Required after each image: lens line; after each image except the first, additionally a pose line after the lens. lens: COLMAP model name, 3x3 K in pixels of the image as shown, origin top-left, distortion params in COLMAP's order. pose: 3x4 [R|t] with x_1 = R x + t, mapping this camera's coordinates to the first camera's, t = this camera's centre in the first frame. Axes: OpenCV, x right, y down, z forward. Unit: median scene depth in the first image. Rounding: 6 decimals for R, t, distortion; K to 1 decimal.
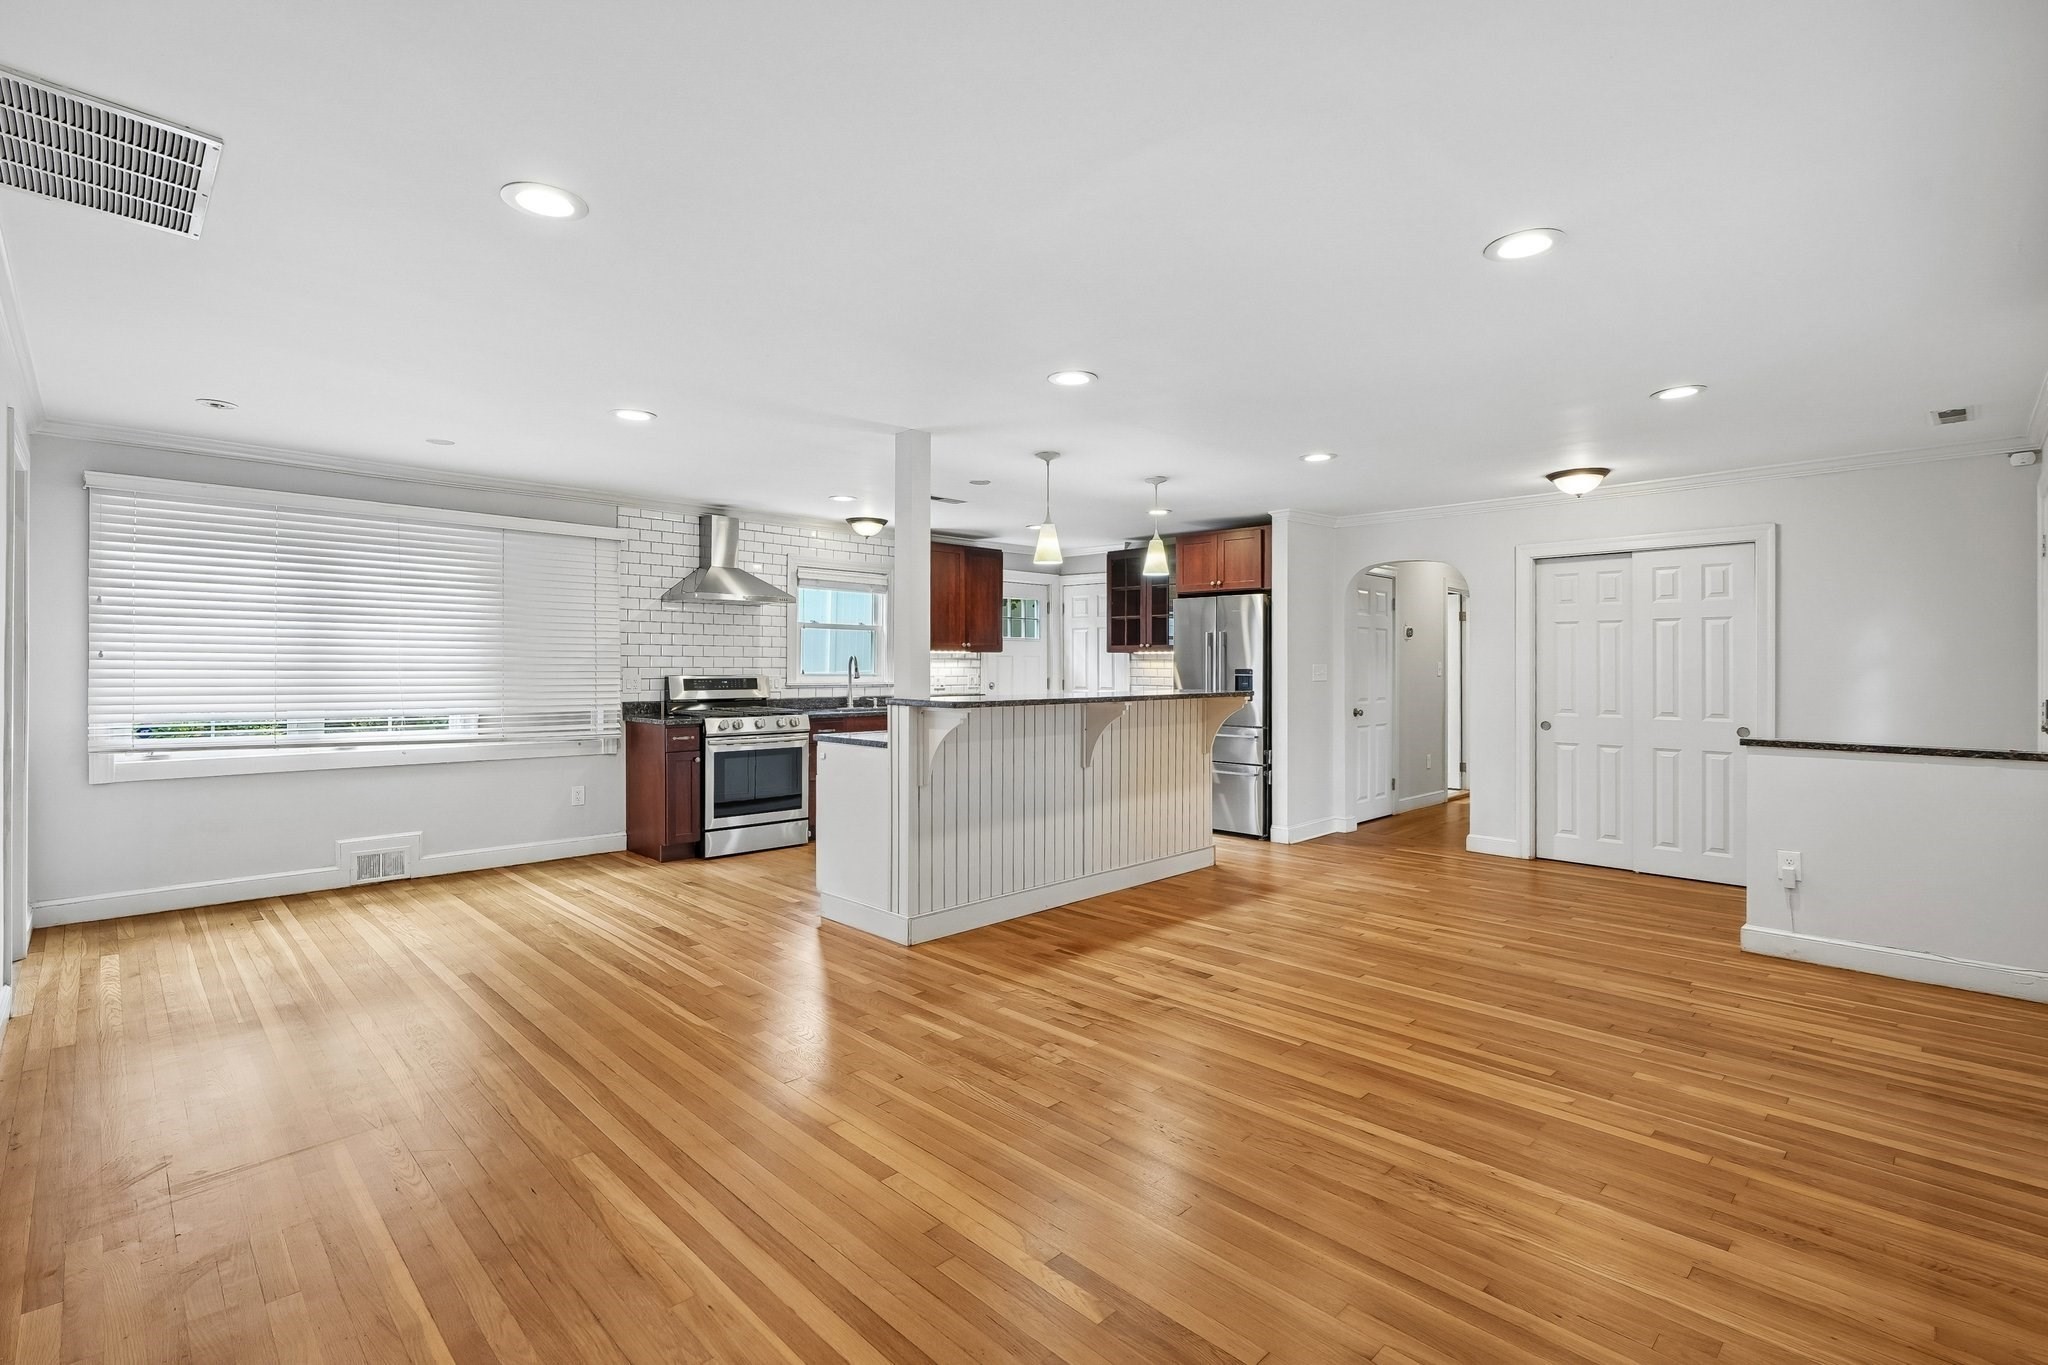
lens RADIAL K [[940.2, 0, 1012.4], [0, 940.2, 673.1], [0, 0, 1]] dist [-0.009389, 0.001037]
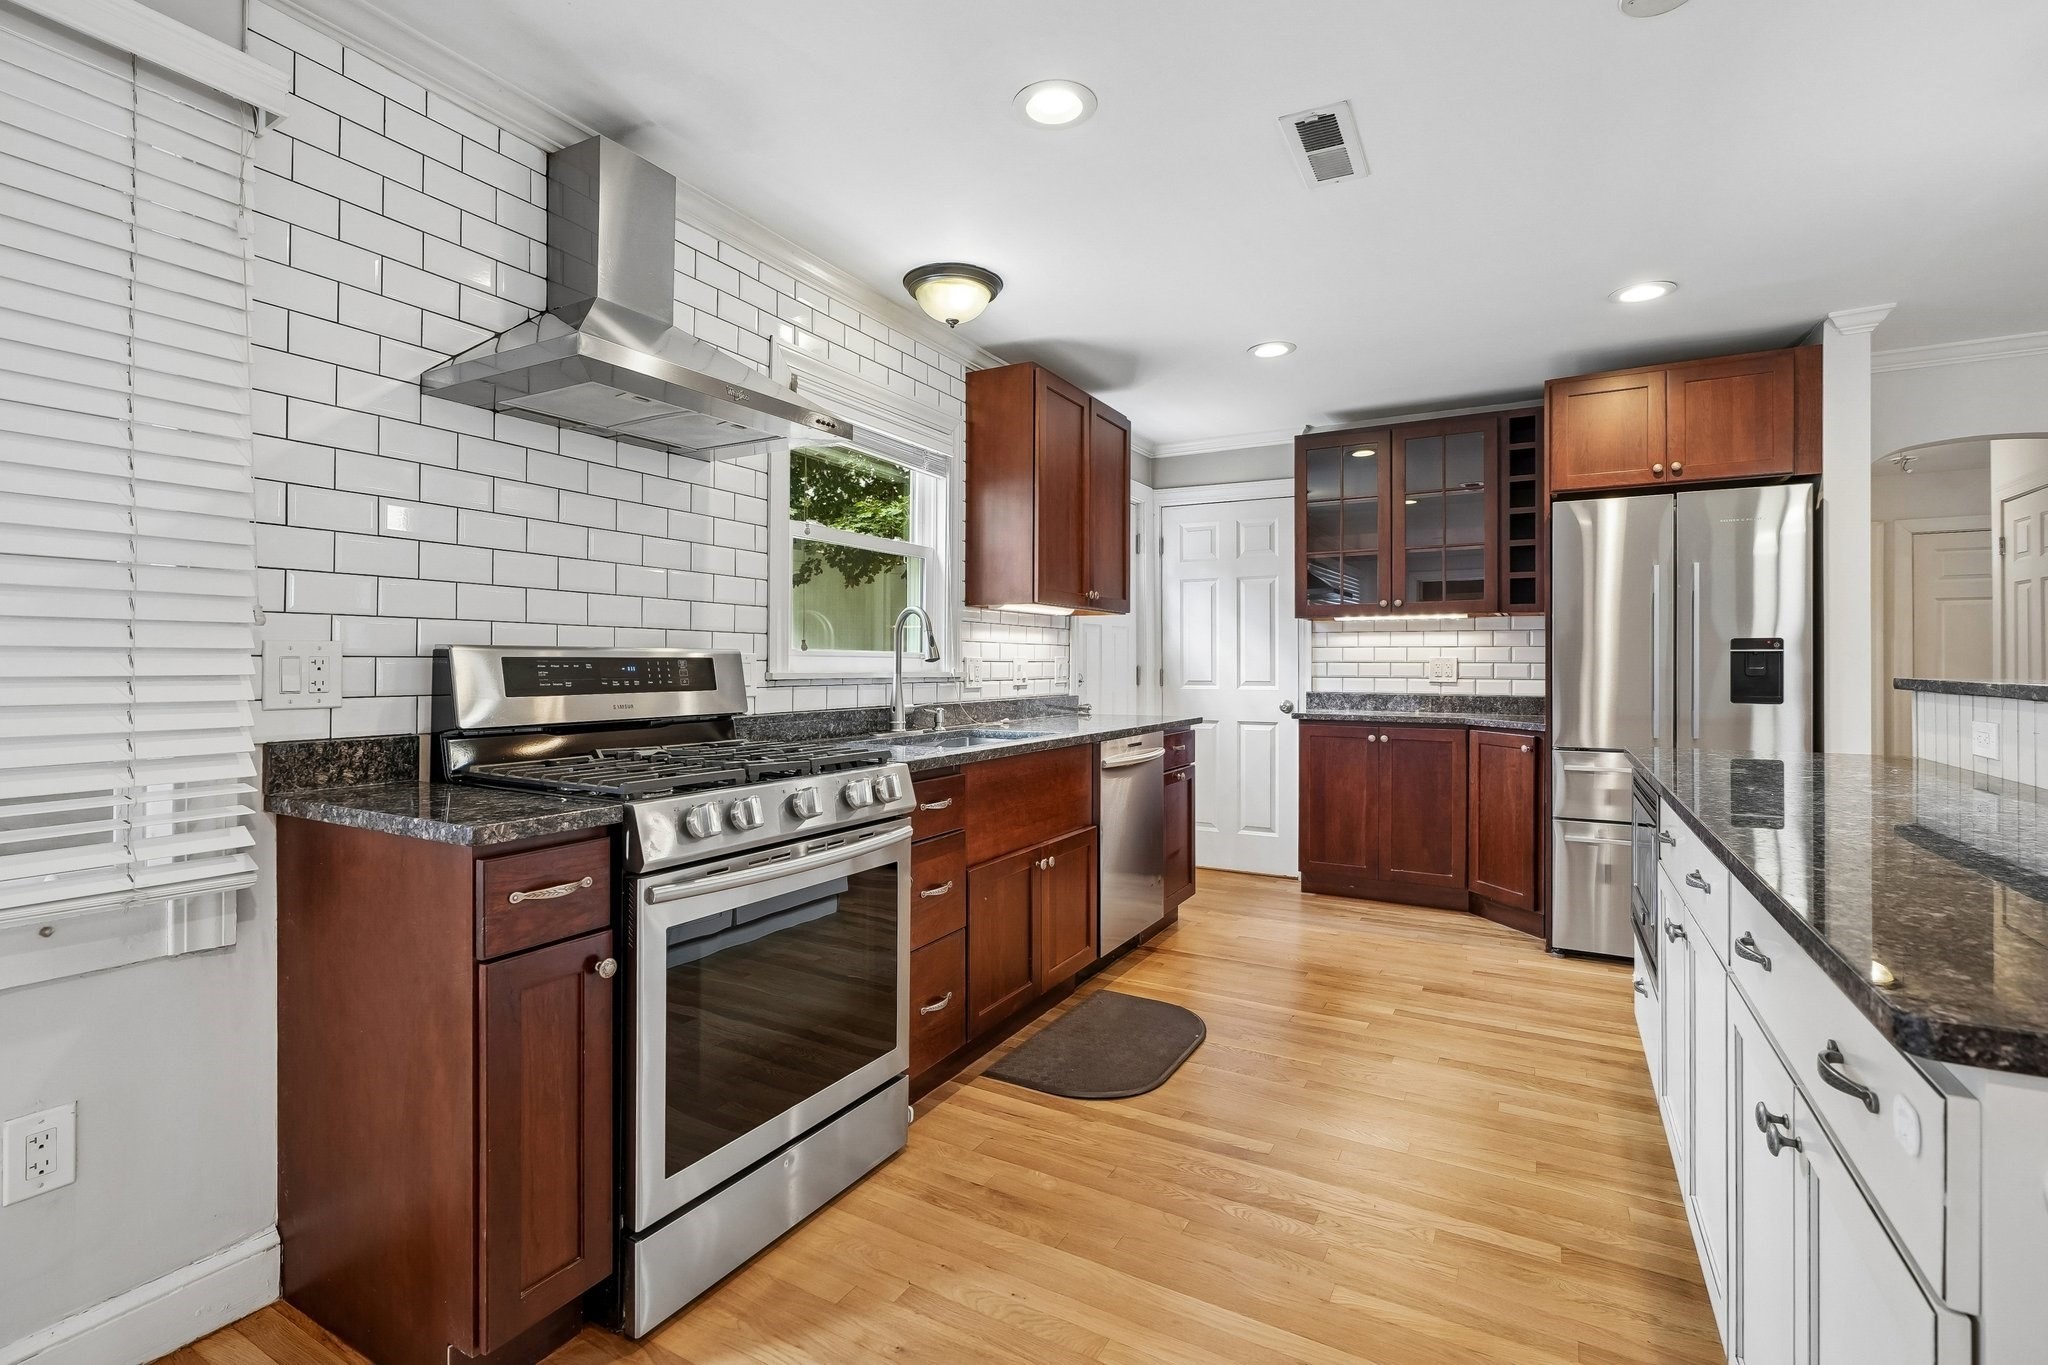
lens RADIAL K [[940.2, 0, 1005.5], [0, 940.2, 662.5], [0, 0, 1]] dist [-0.009389, 0.001037]
pose [[0.963337, -0.002573, 0.268283, -0.299280], [0.004977, 0.999953, -0.008279, 0.011946], [-0.268249, 0.009311, 0.963305, 0.726124]]
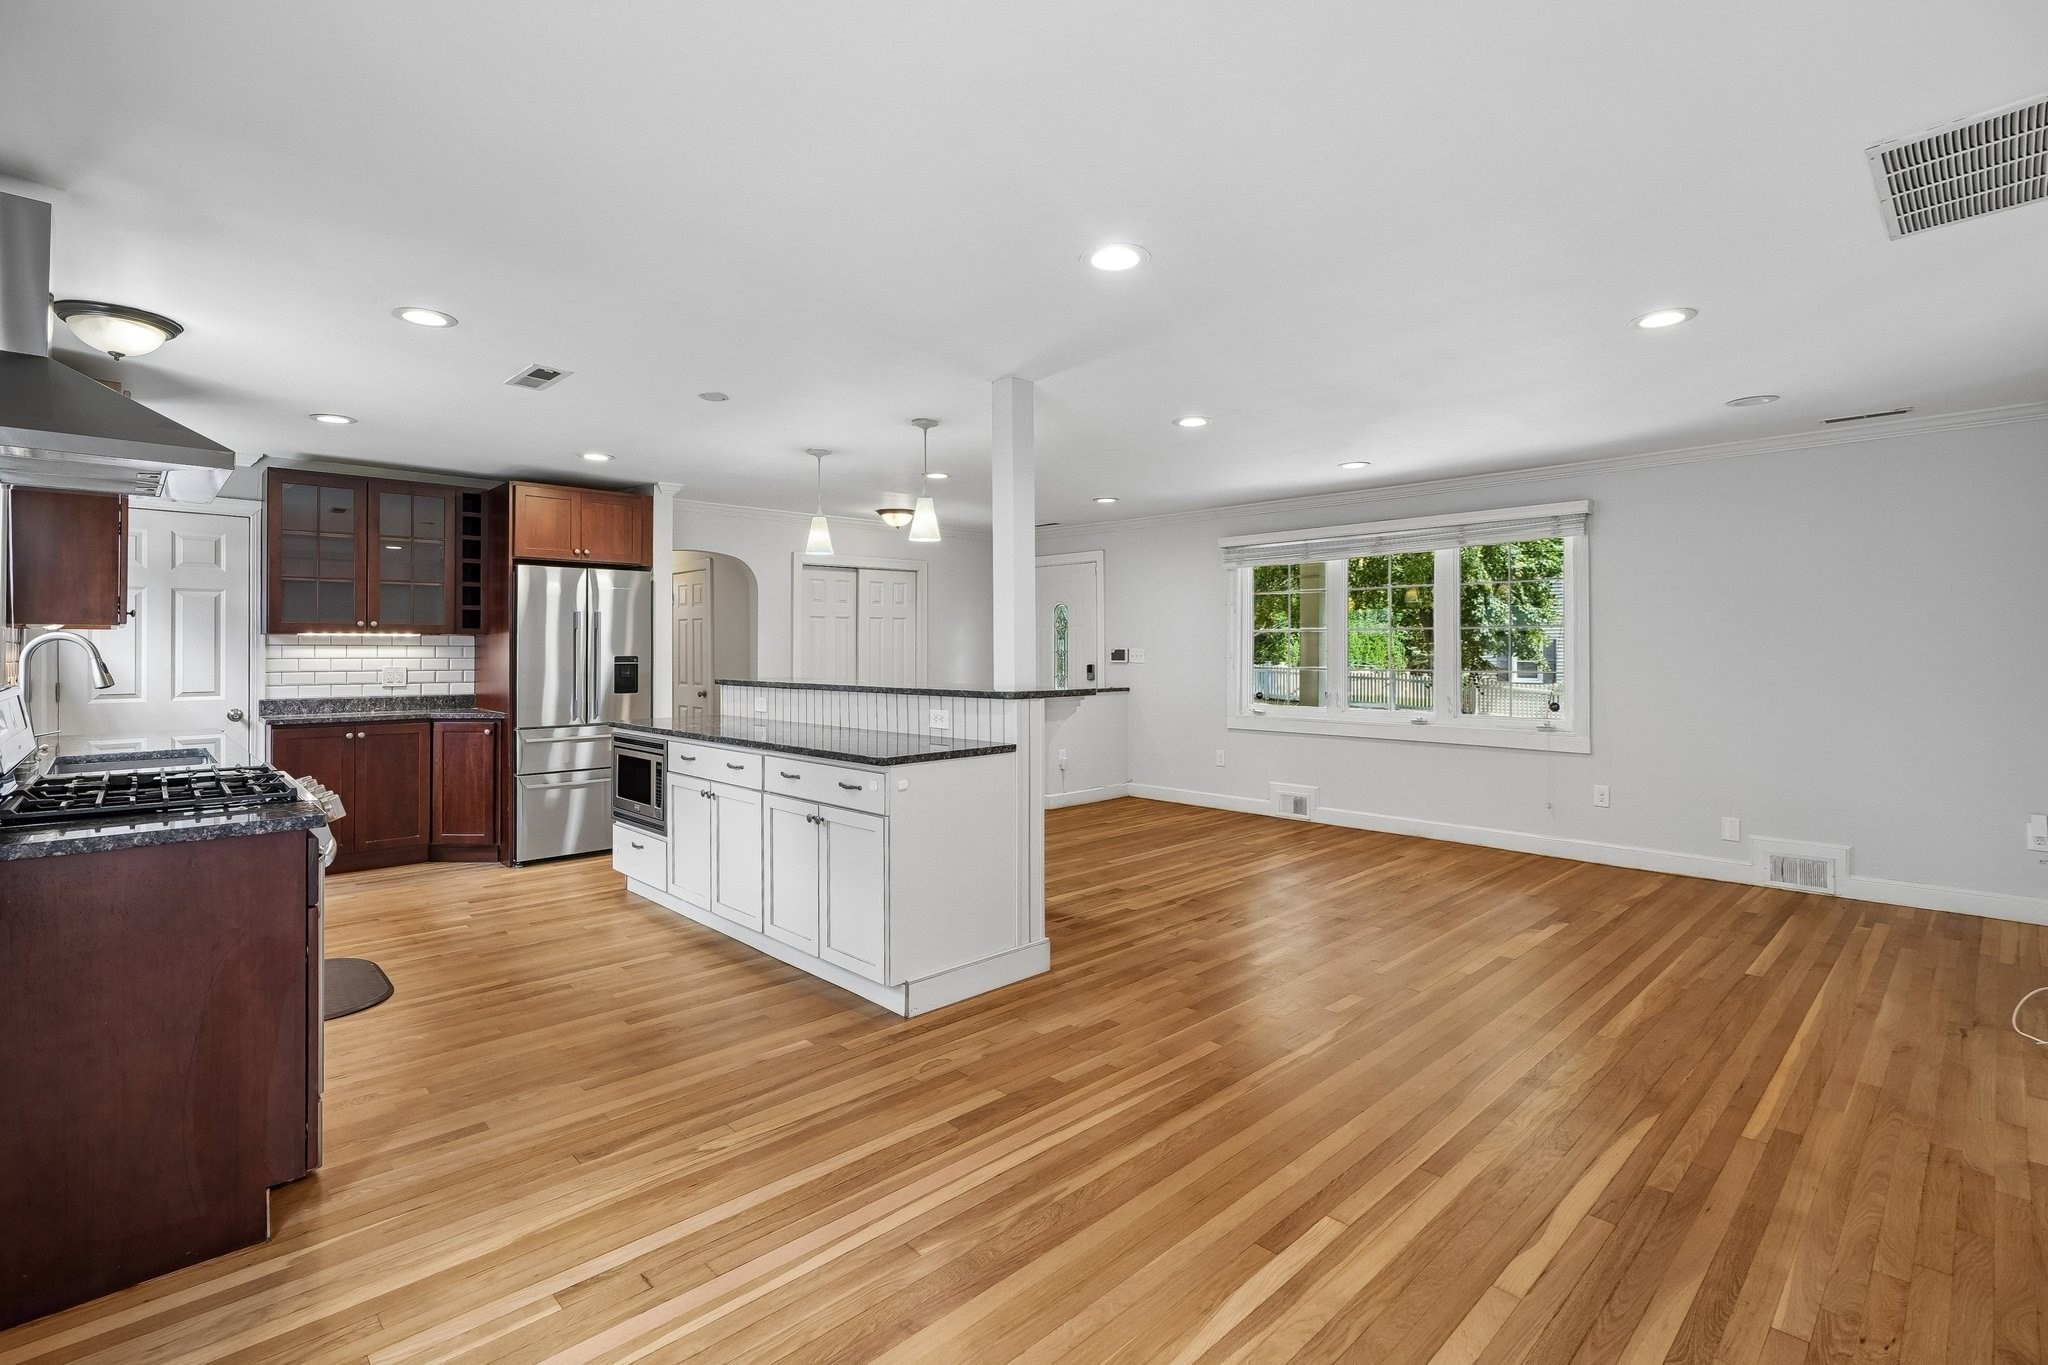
lens RADIAL K [[940.2, 0, 1018.7], [0, 940.2, 646.4], [0, 0, 1]] dist [-0.009389, 0.001037]
pose [[0.012405, 0.001074, 0.999922, -0.703464], [0.011817, 0.999929, -0.001221, -0.009138], [-0.999853, 0.011832, 0.012391, 0.717047]]
